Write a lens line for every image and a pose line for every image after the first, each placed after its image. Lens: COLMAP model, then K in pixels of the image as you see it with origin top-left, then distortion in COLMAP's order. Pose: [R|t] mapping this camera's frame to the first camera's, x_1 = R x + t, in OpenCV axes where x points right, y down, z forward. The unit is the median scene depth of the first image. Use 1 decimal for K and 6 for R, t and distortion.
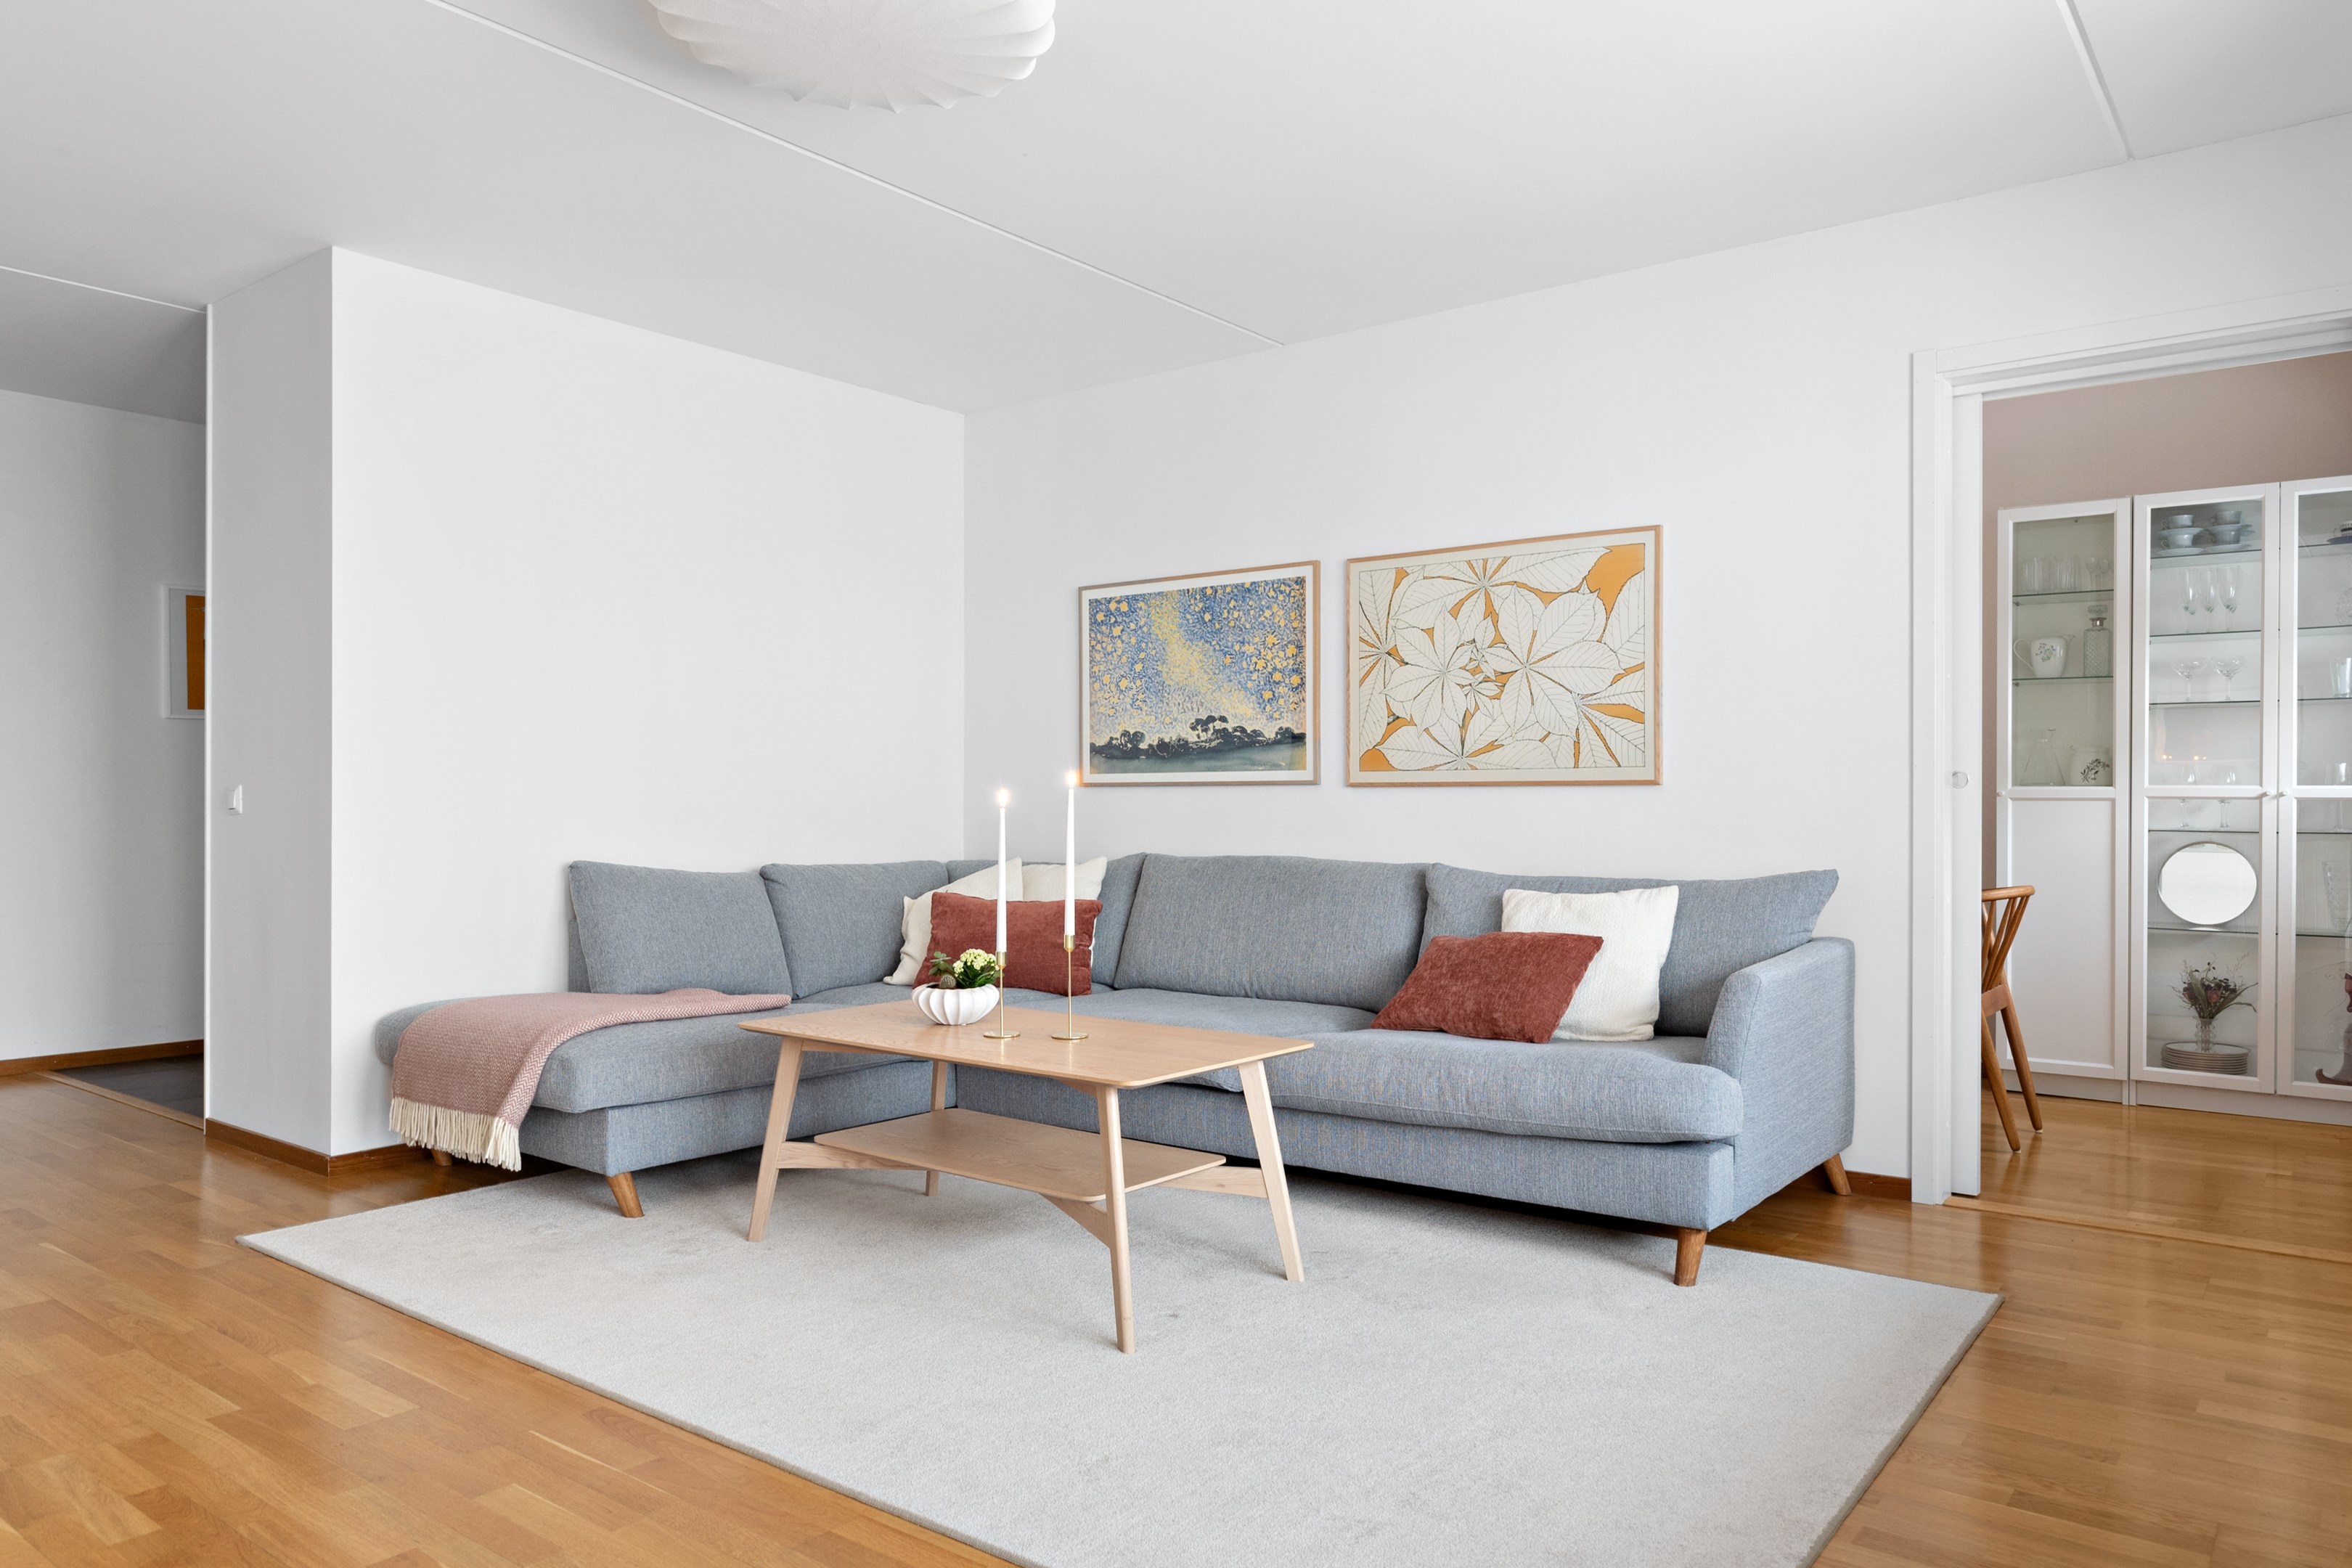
lens RADIAL K [[1578.9, 0, 1183.0], [0, 1578.9, 795.8], [0, 0, 1]] dist [-0.004775, -0.001113]
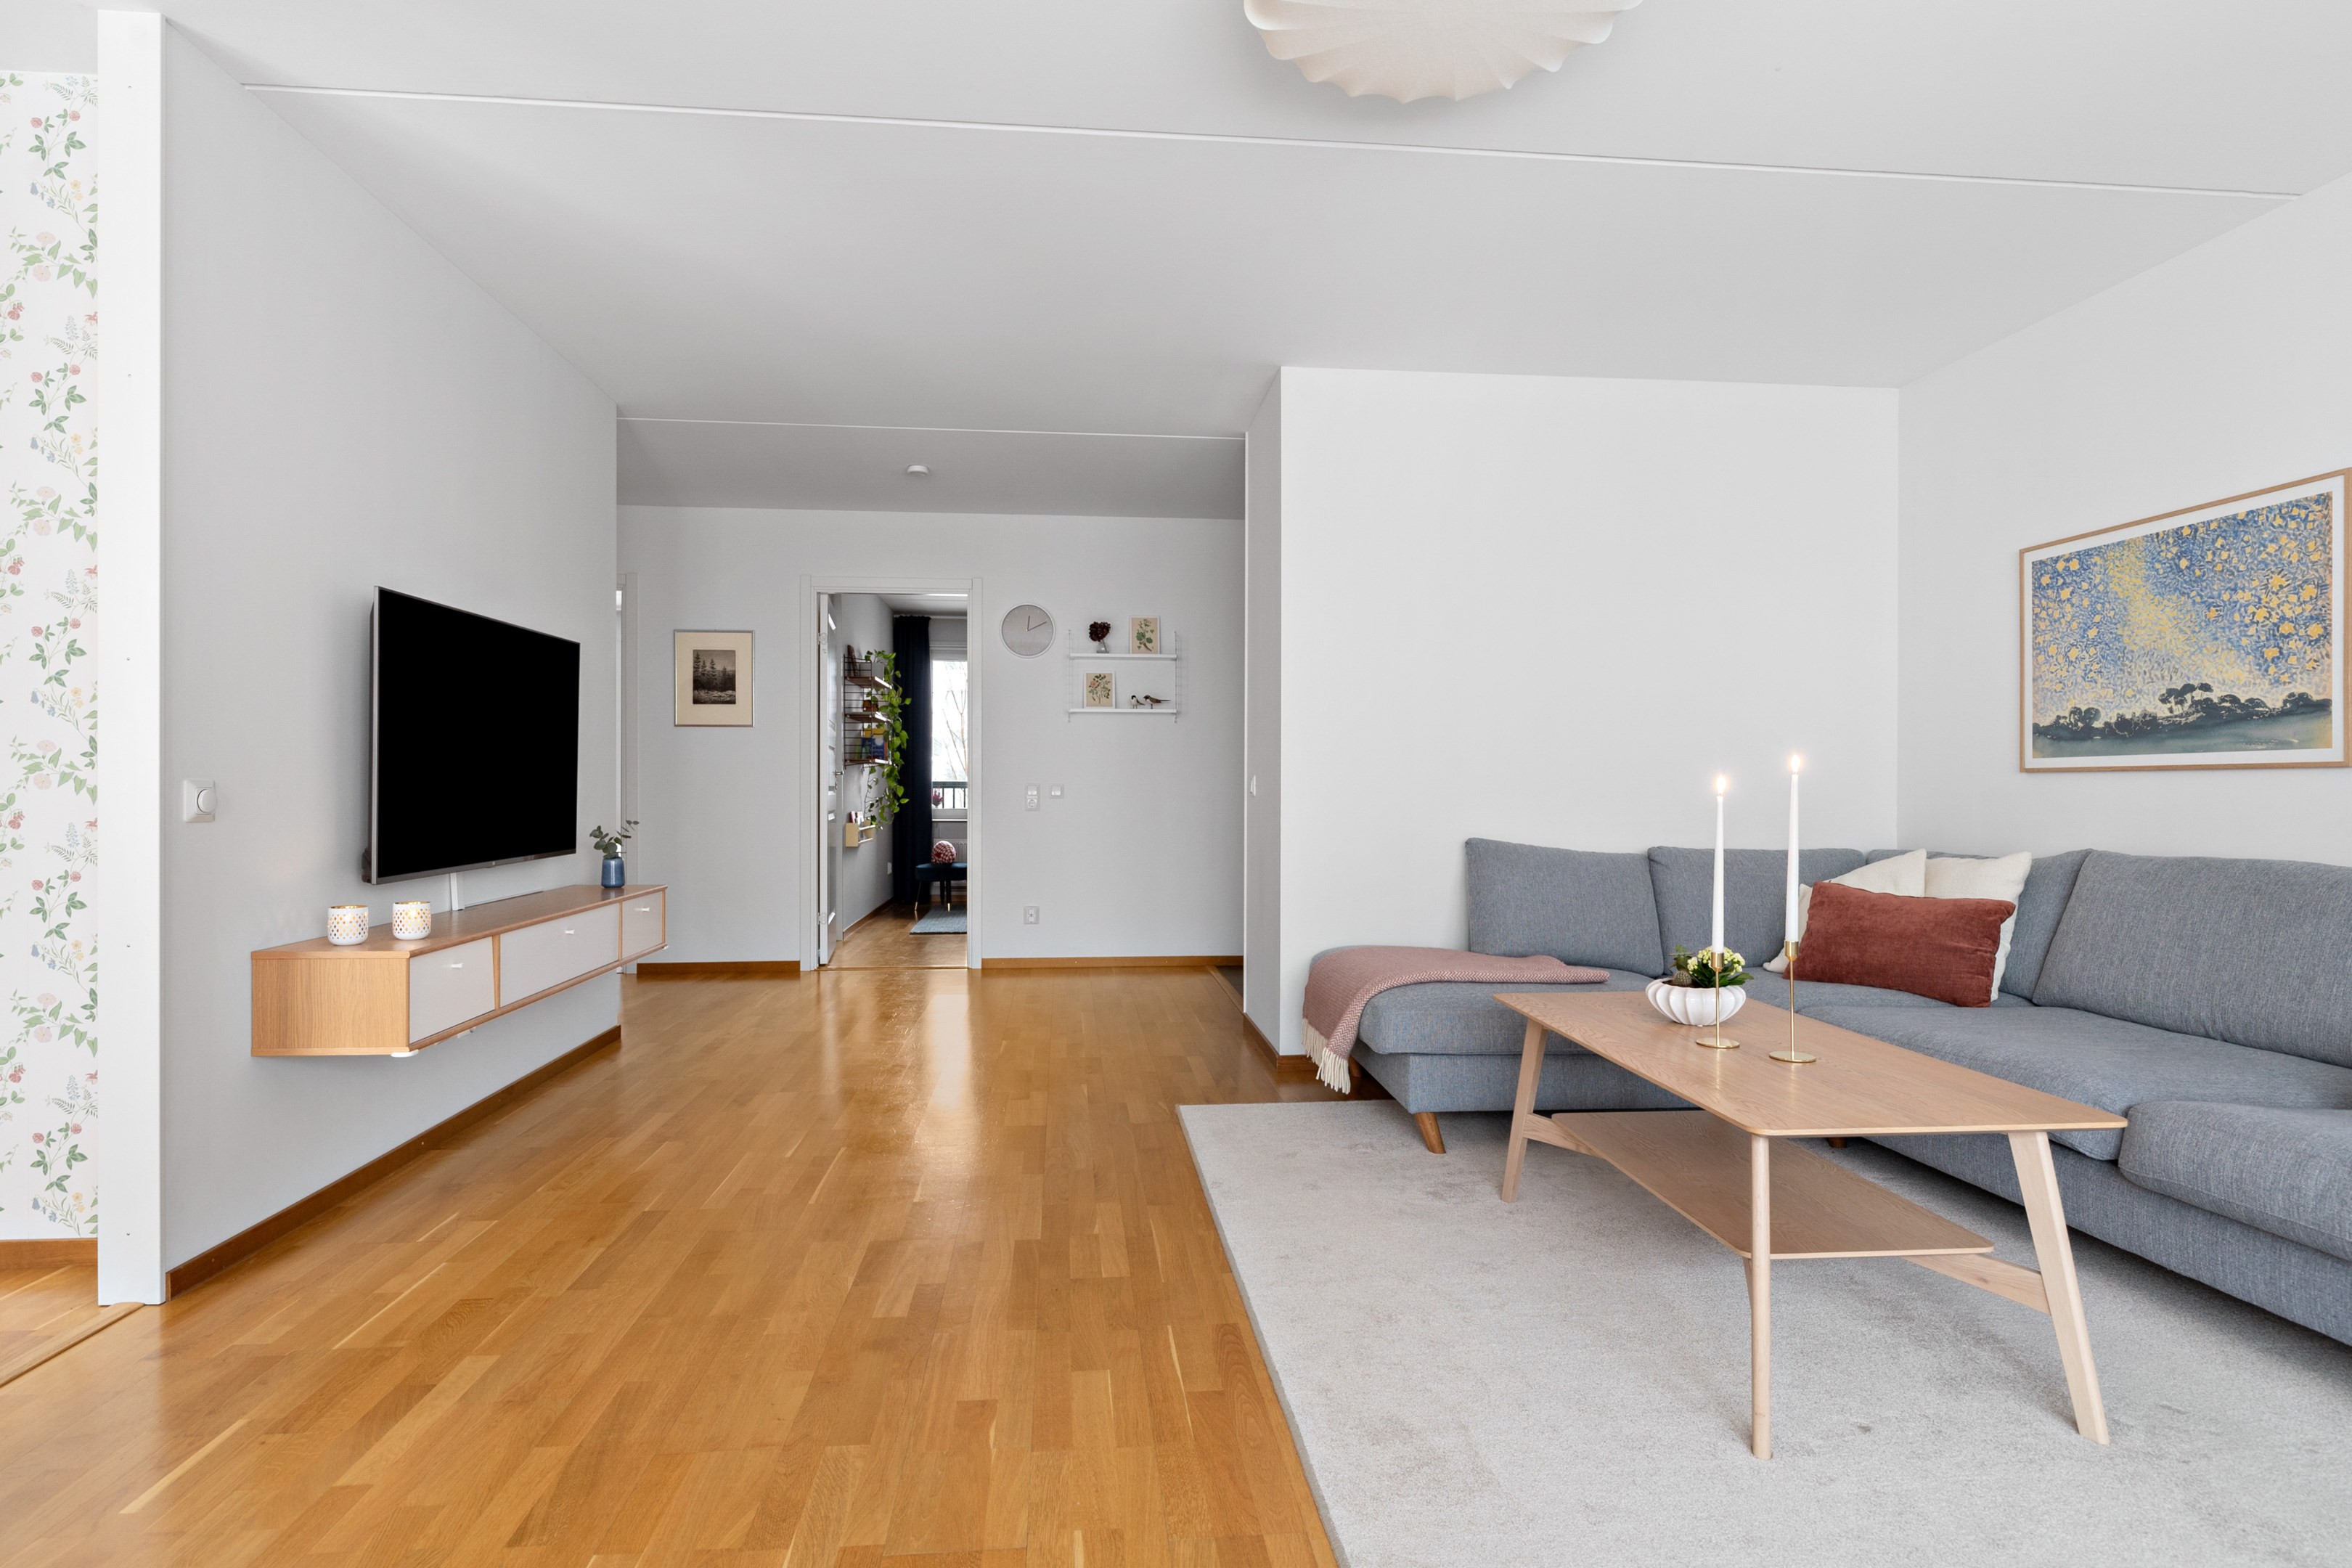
lens RADIAL K [[1228.5, 0, 1177.3], [0, 1228.5, 790.0], [0, 0, 1]] dist [-0.000980, 0.000205]
pose [[0.685455, 0.003326, -0.728108, 0.127523], [-0.000351, 0.999991, 0.004238, 0.001454], [0.728115, -0.002649, 0.685450, 0.195295]]
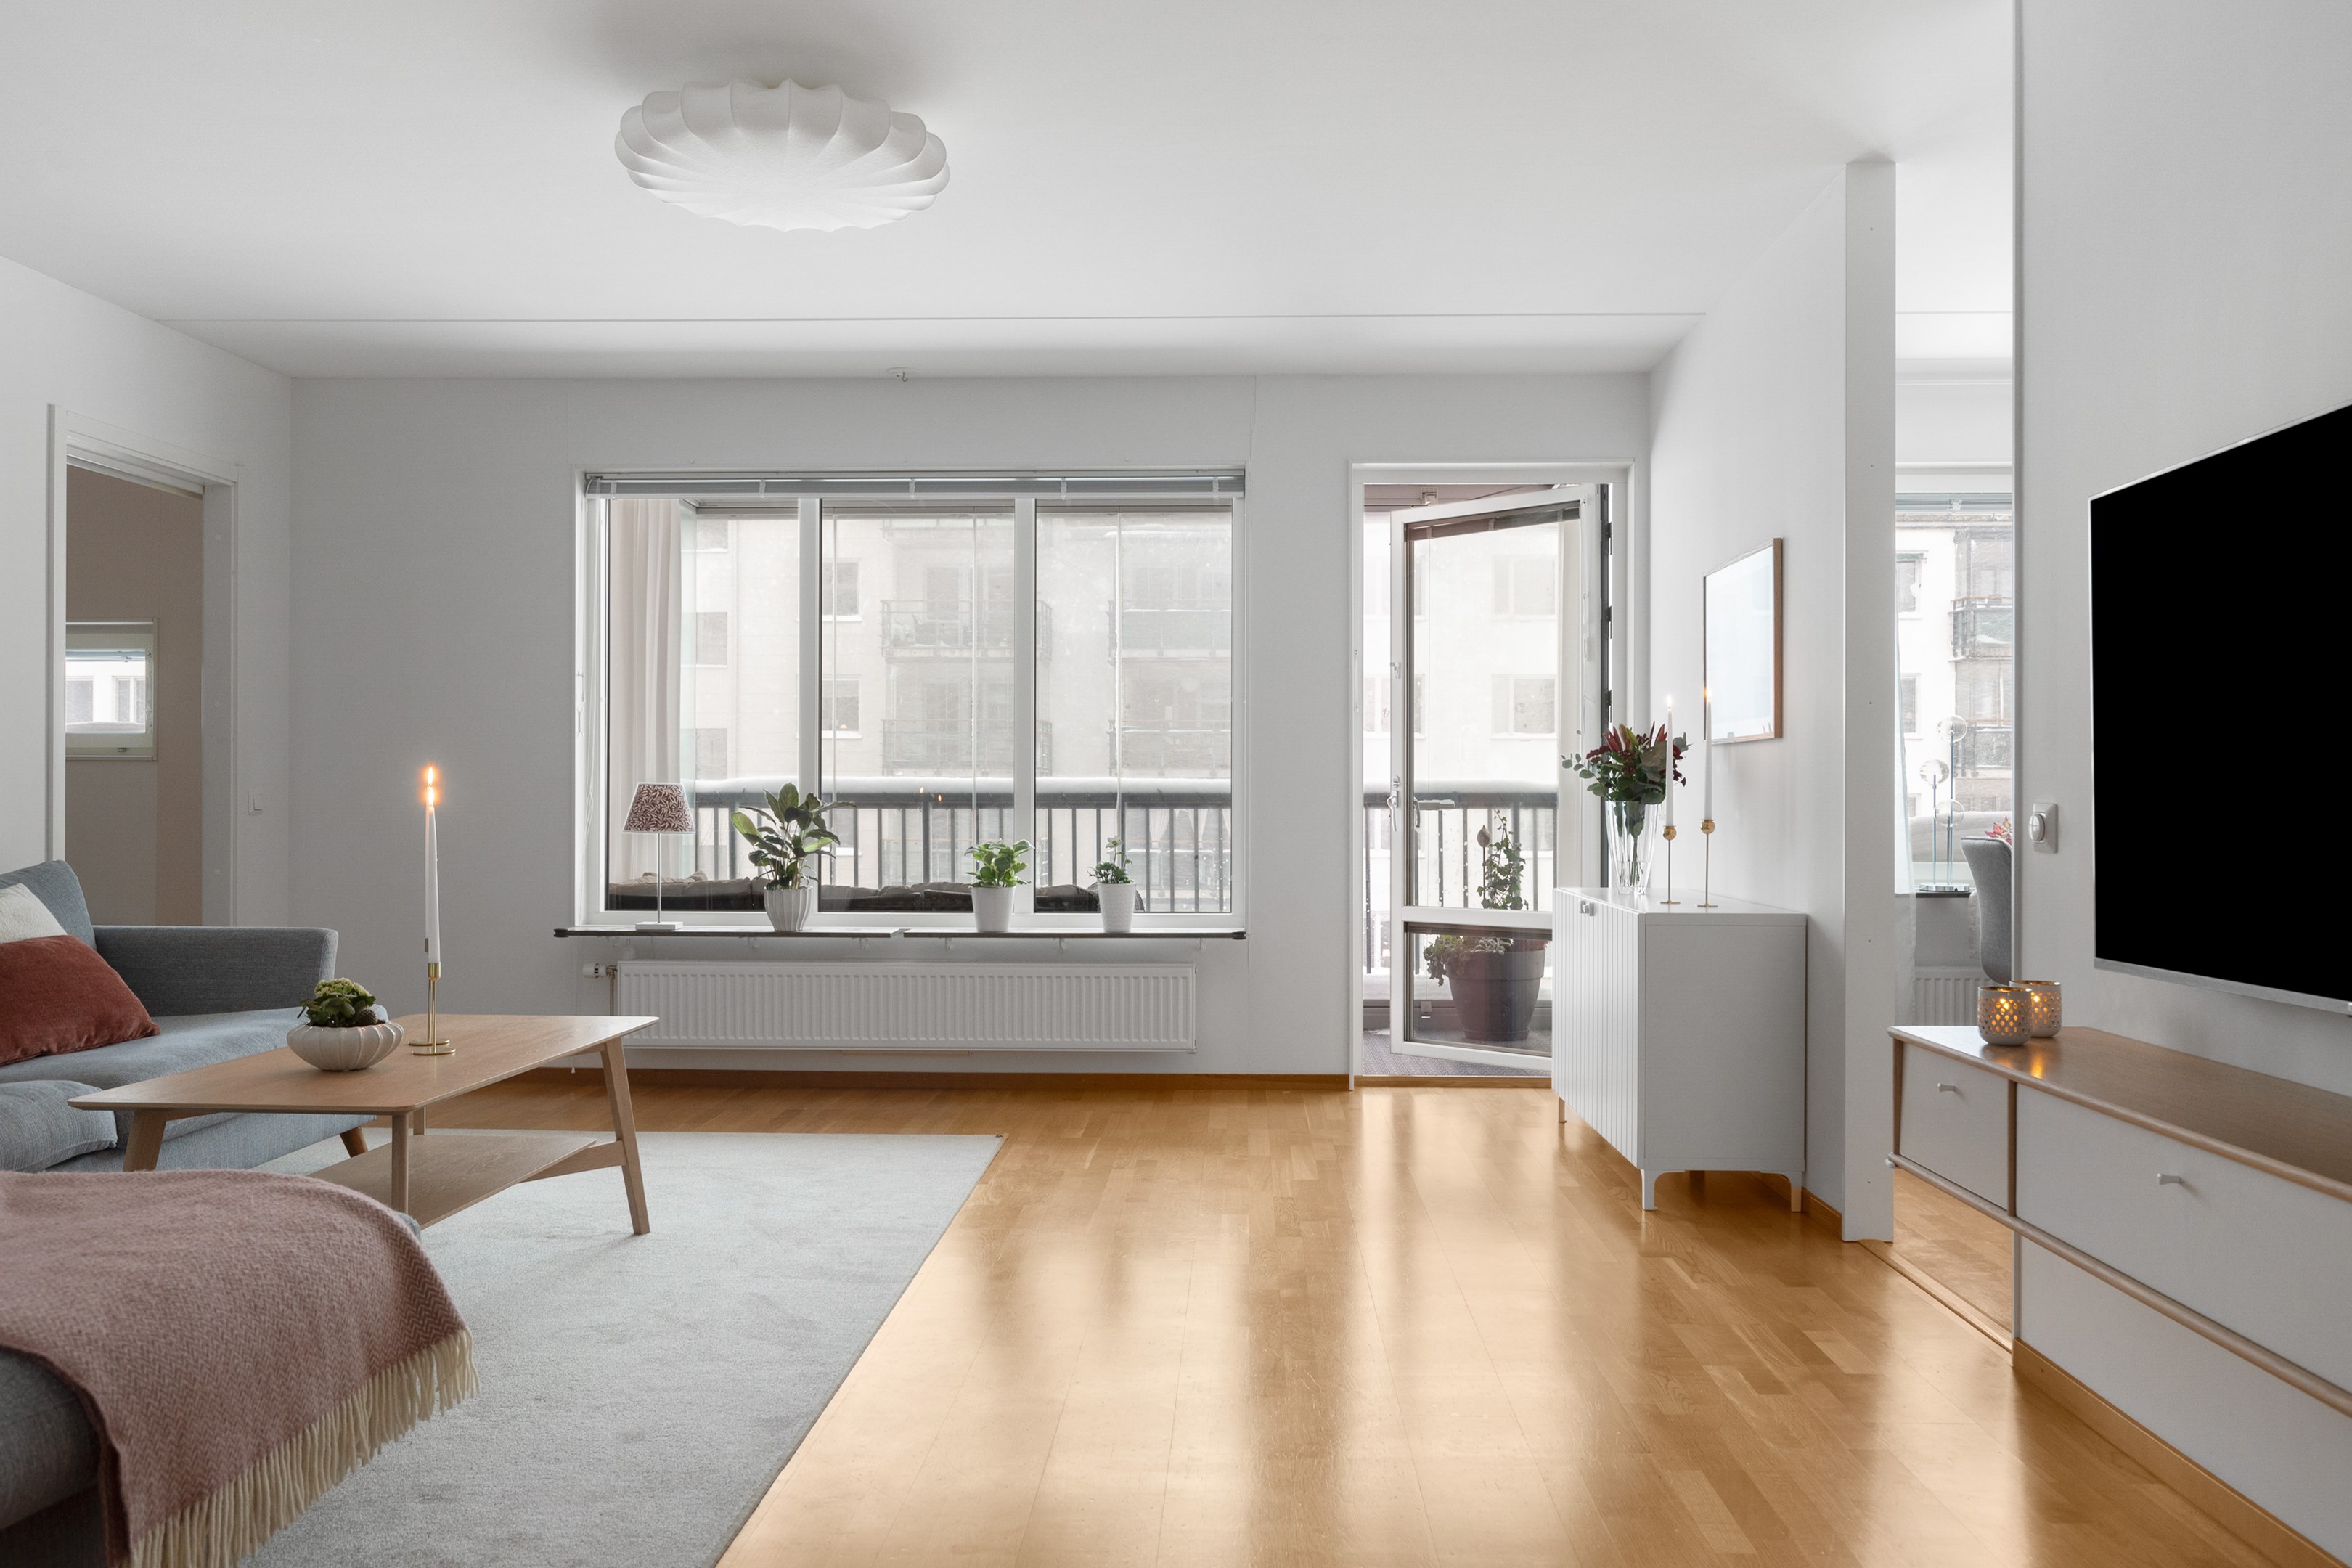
lens RADIAL K [[1753.5, 0, 1212.4], [0, 1753.5, 800.0], [0, 0, 1]] dist [0.001027, 0.000220]
pose [[-0.600304, -0.003145, 0.799766, -0.830310], [-0.005775, 0.999983, -0.000403, -0.000113], [-0.799751, -0.004861, -0.600312, 0.855318]]
